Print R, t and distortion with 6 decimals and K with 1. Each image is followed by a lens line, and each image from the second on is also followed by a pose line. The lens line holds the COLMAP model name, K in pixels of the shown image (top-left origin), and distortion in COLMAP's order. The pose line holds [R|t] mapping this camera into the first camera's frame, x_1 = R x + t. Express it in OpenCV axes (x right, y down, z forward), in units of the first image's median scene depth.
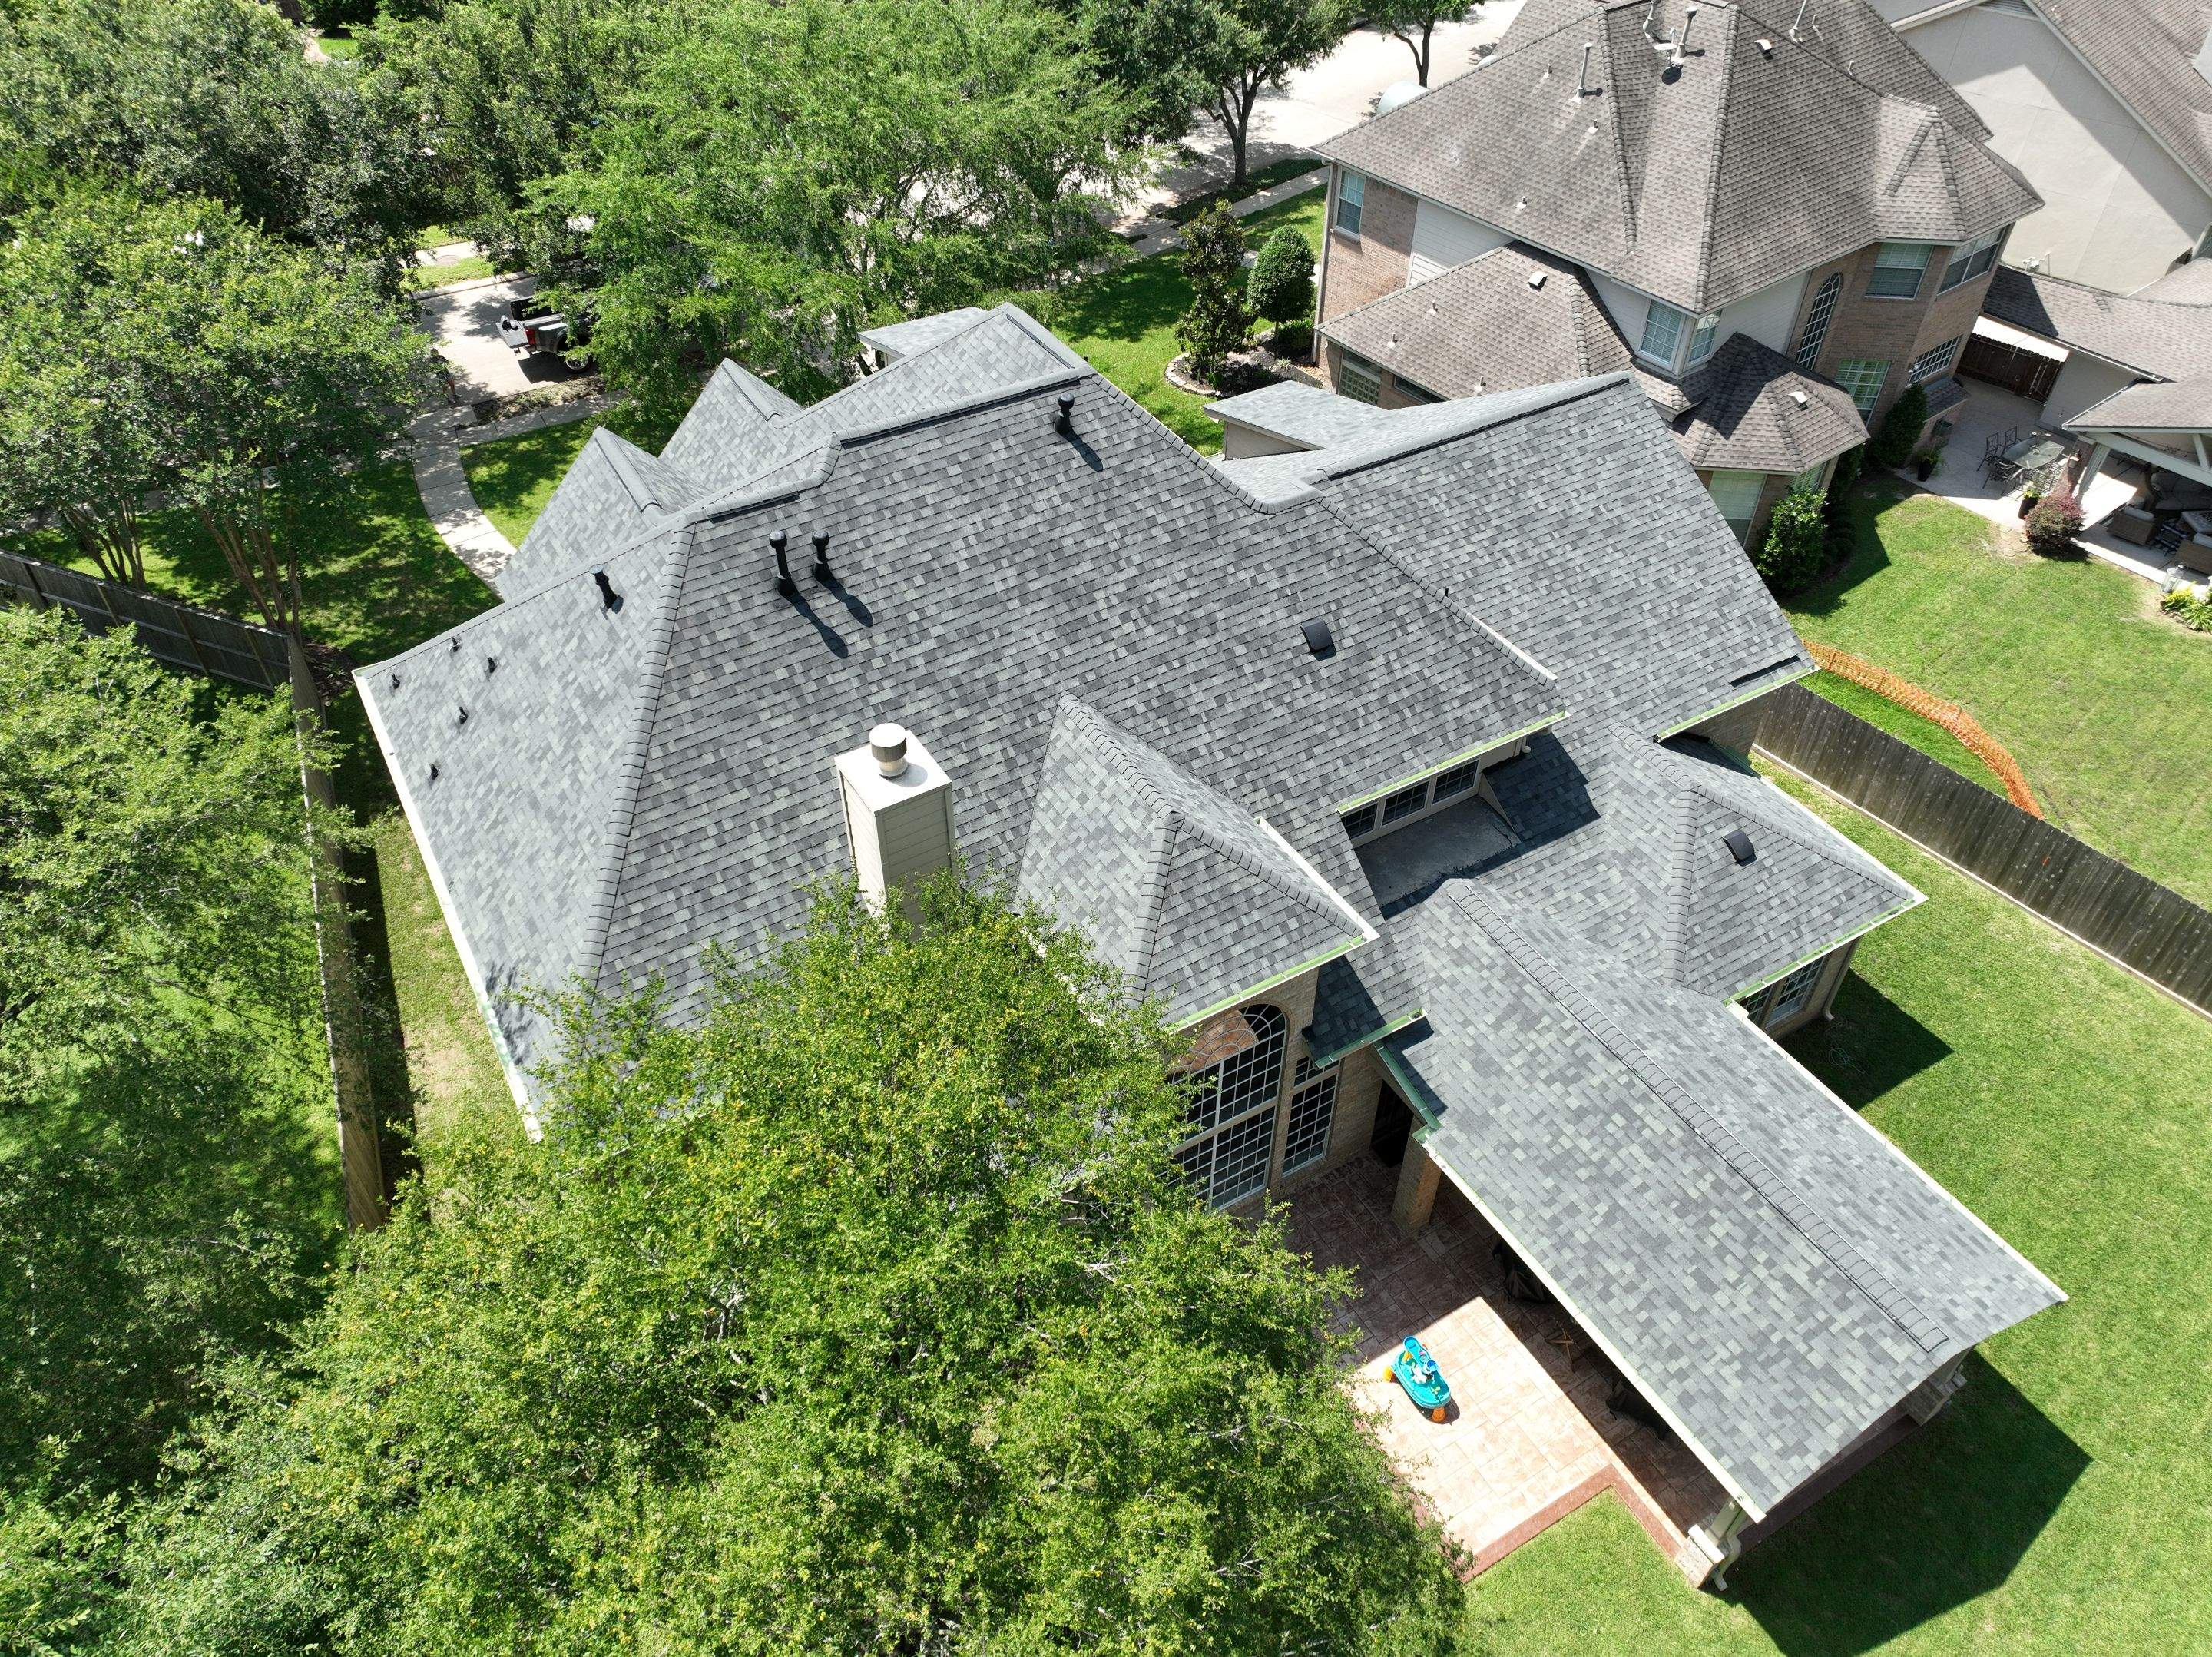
lens RADIAL K [[1556.0, 0, 1103.6], [0, 1556.0, 827.4], [0, 0, 1]] dist [-0.001234, 0.017253]
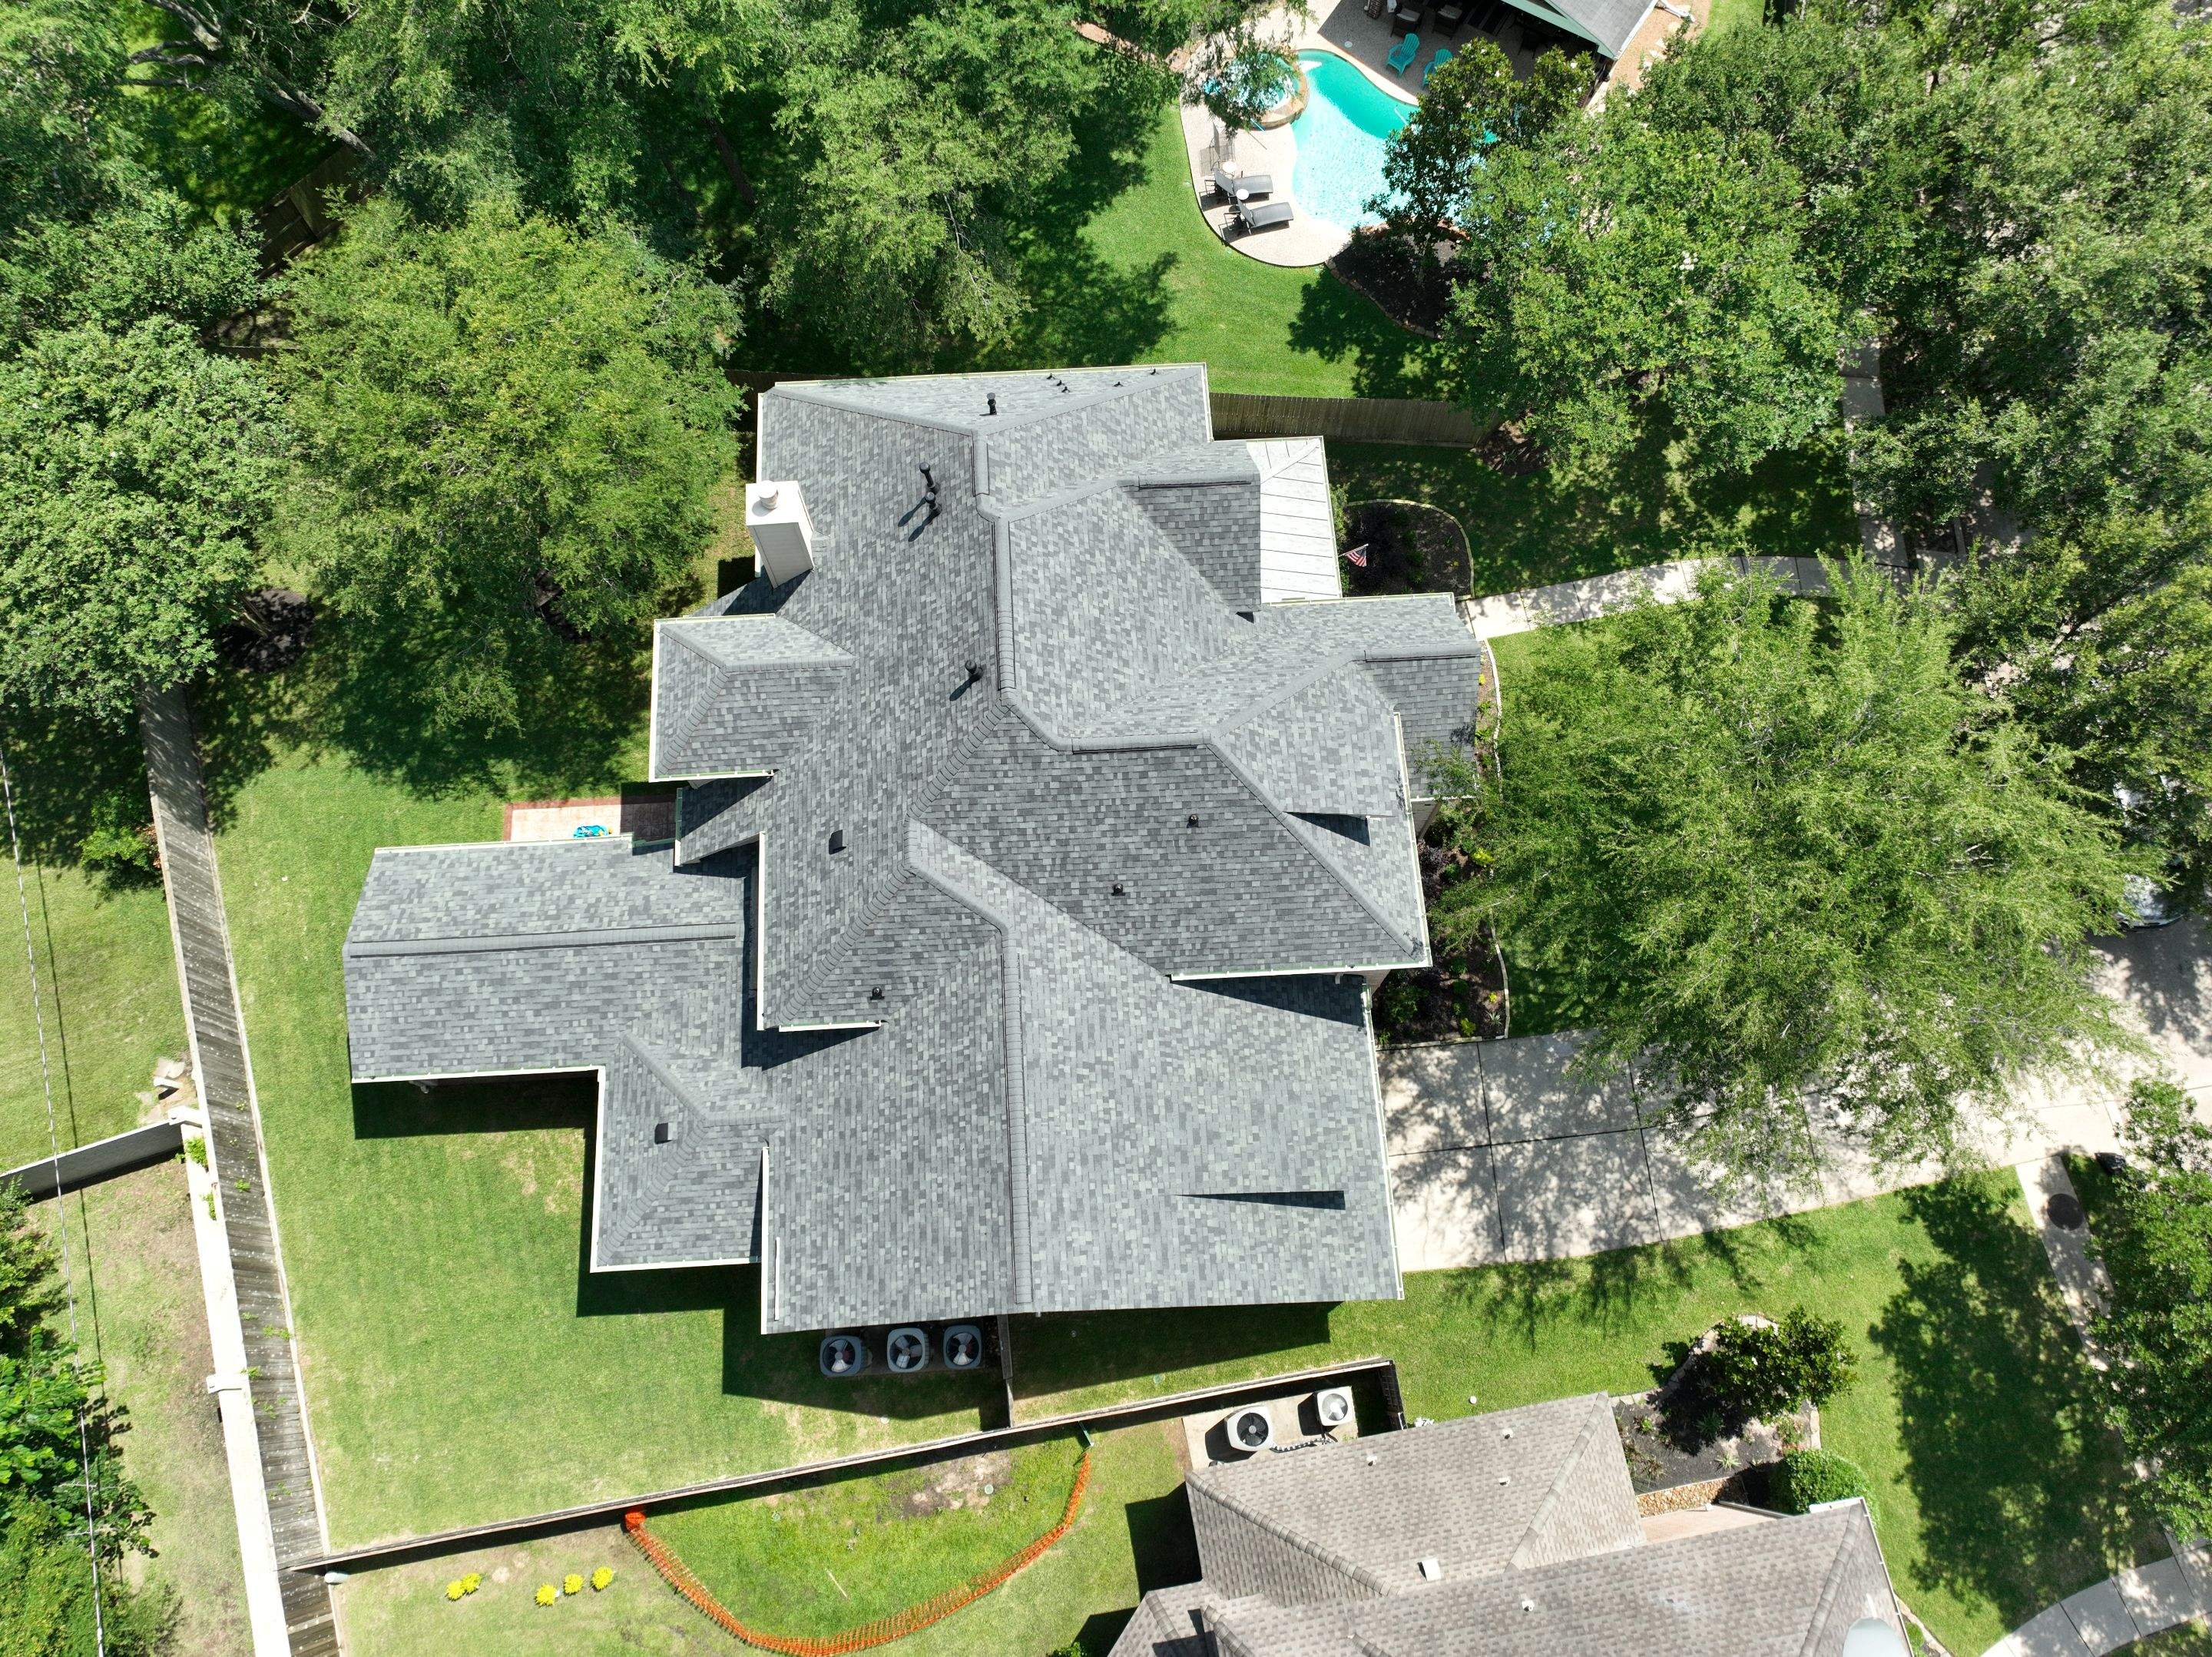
lens RADIAL K [[1556.0, 0, 1103.5], [0, 1556.0, 823.8], [0, 0, 1]] dist [-0.001234, 0.017253]
pose [[-0.457866, 0.840401, -0.289974, 0.375797], [-0.604491, -0.055132, 0.794702, -1.234394], [0.651881, 0.539154, 0.533258, 0.345799]]
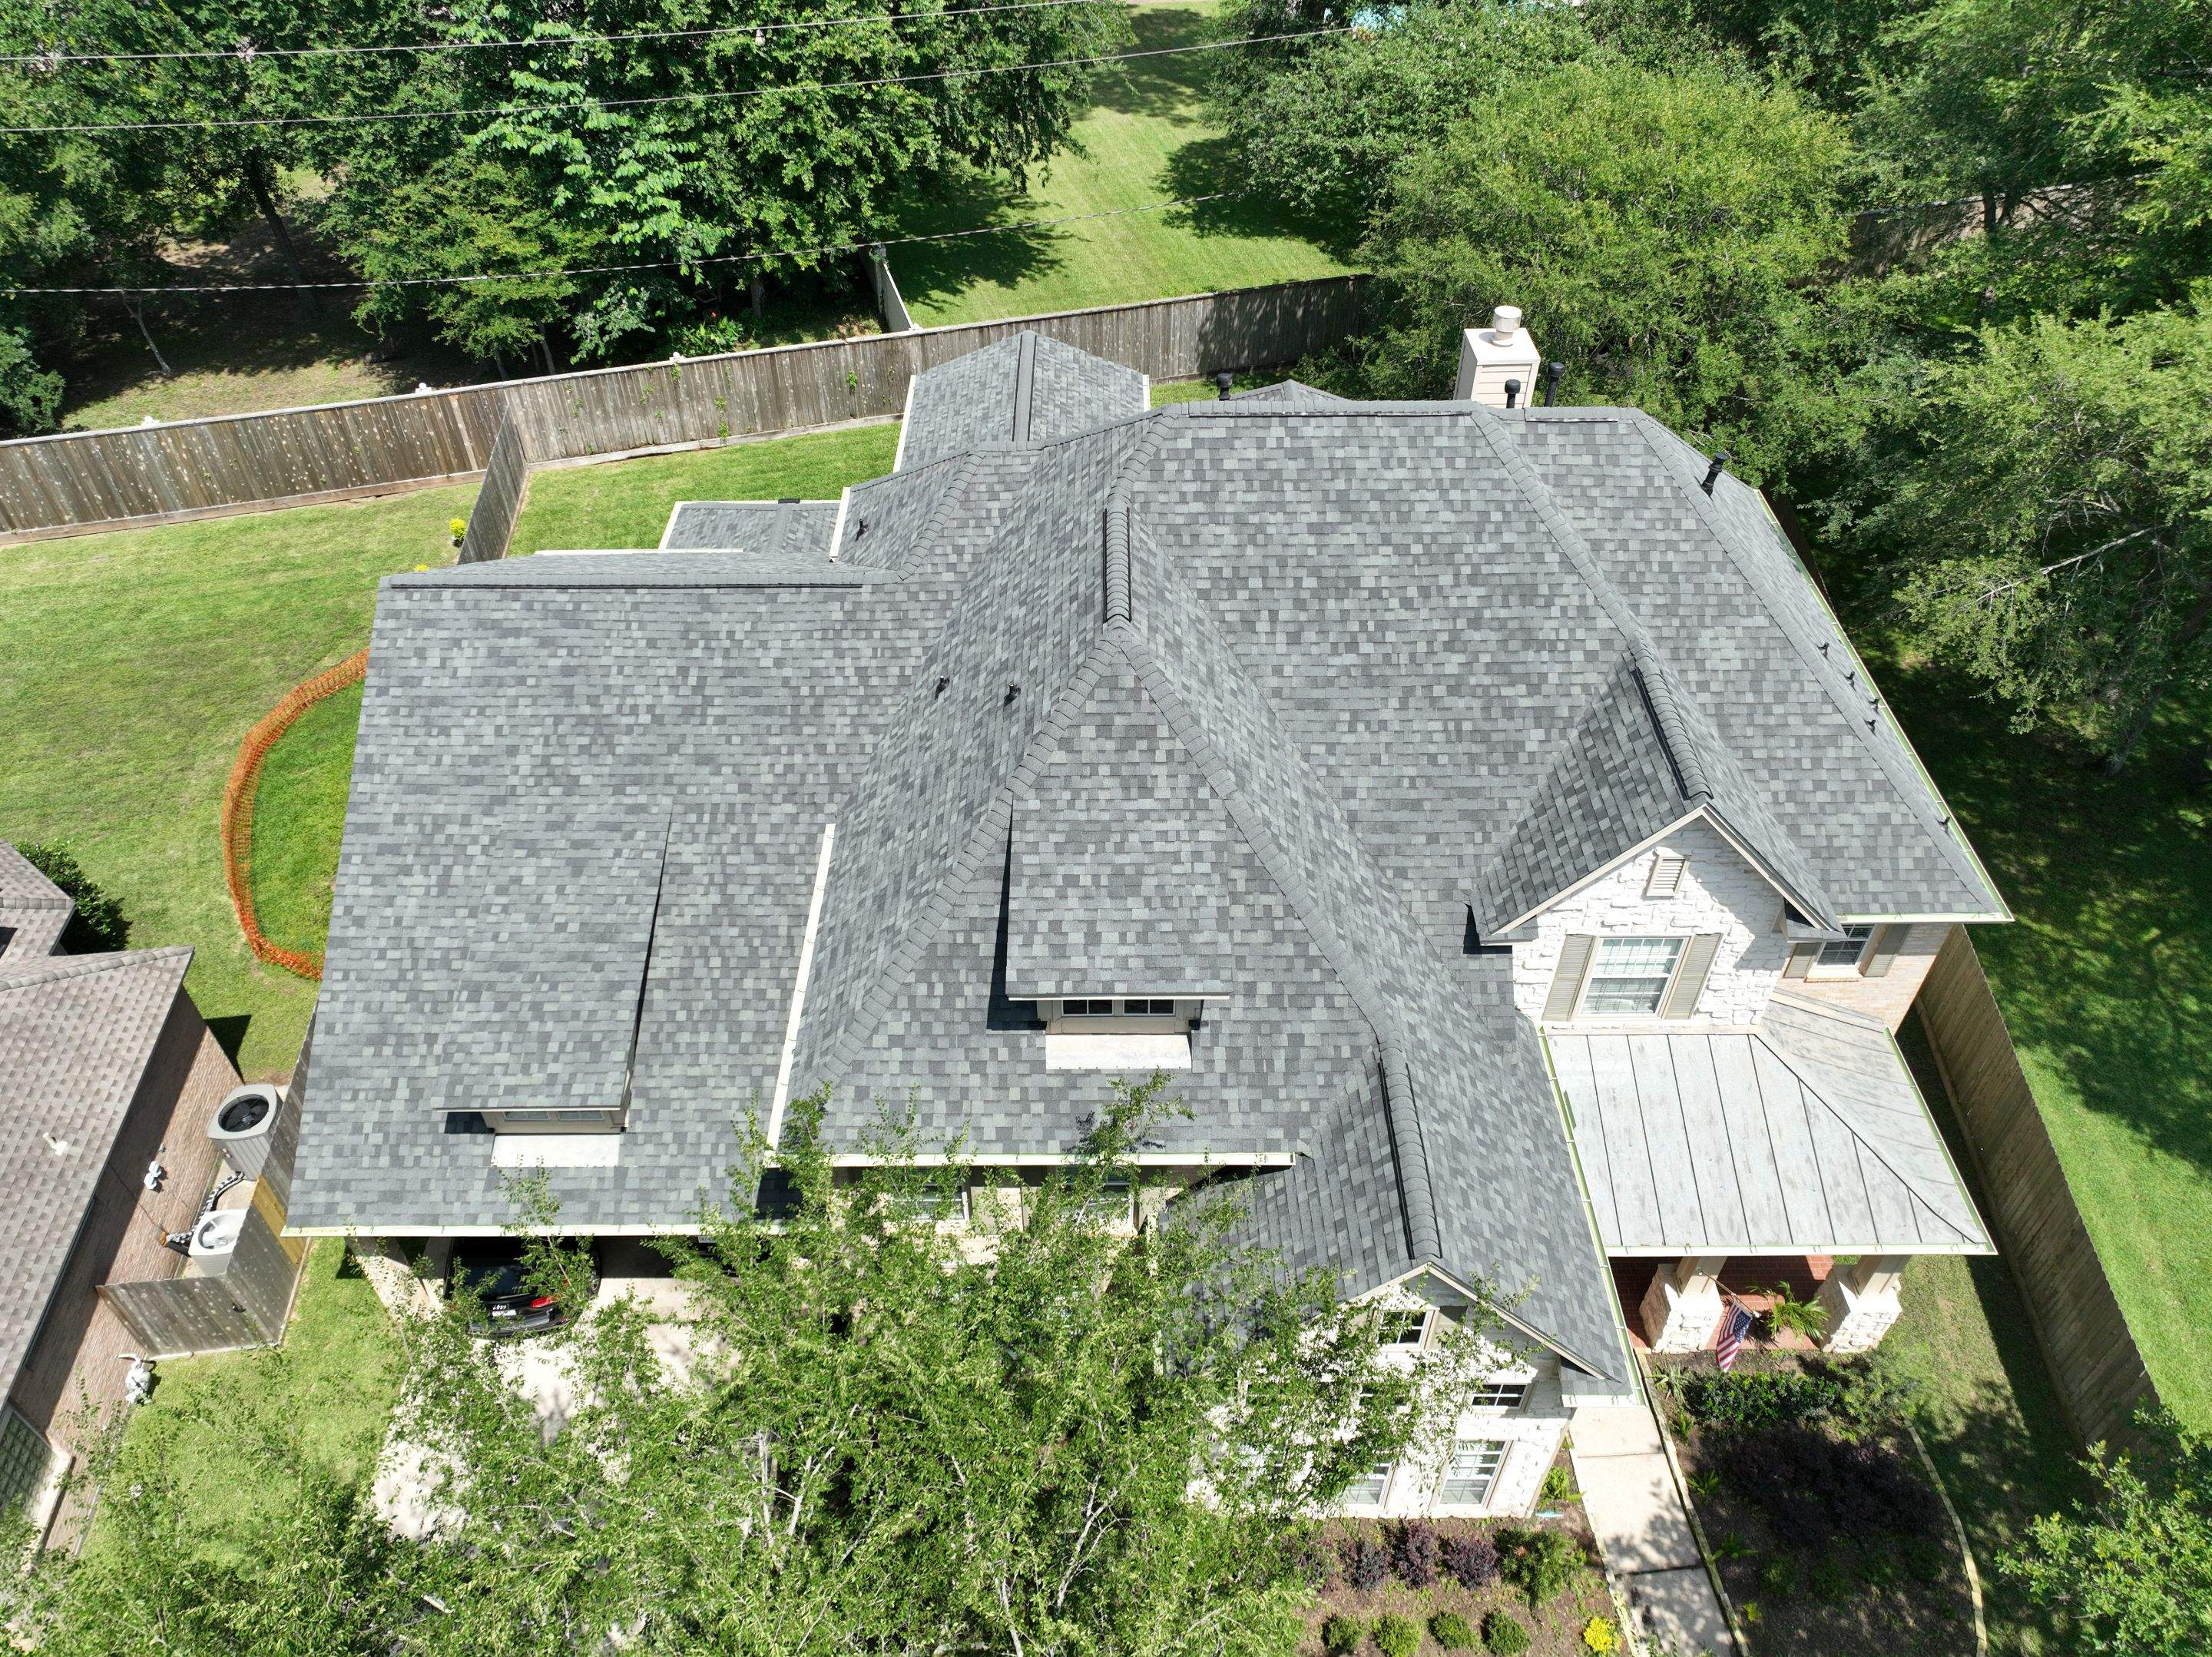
lens RADIAL K [[1556.0, 0, 1101.6], [0, 1556.0, 833.4], [0, 0, 1]] dist [-0.001234, 0.017253]
pose [[-0.863974, -0.342013, 0.369561, -0.343095], [0.344272, 0.134368, 0.929205, -0.970050], [-0.367458, 0.930039, 0.001656, 1.083136]]
